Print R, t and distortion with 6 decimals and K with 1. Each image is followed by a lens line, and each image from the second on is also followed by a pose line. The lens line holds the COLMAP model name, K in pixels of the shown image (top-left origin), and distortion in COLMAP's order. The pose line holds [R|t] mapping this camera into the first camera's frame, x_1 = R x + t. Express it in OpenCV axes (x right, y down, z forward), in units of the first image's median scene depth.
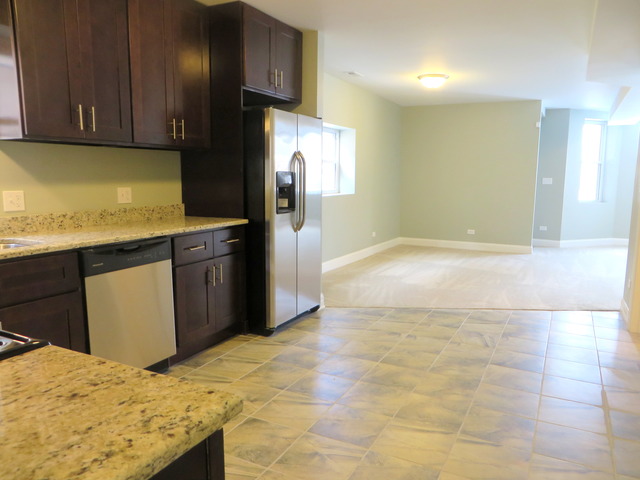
lens RADIAL K [[483.1, 0, 325.2], [0, 483.1, 241.8], [0, 0, 1]] dist [-0.005759, 0.003418]
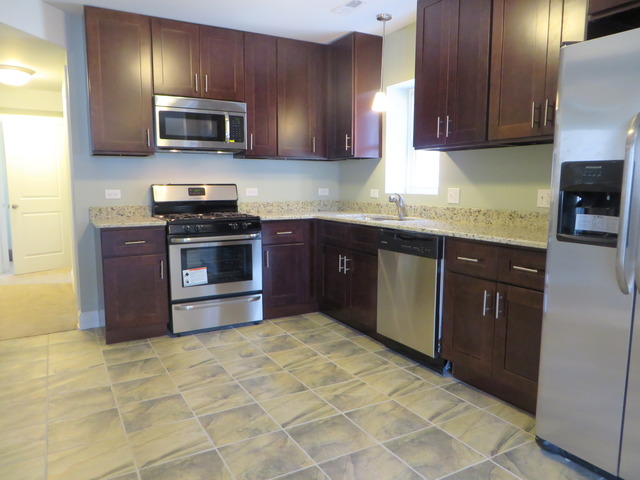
lens RADIAL K [[483.1, 0, 323.3], [0, 483.1, 240.0], [0, 0, 1]] dist [-0.005759, 0.003418]
pose [[-0.551950, 0.093835, -0.828581, 0.569760], [-0.116846, 0.975142, 0.188269, -0.149138], [0.825650, 0.200732, -0.527266, 1.223722]]
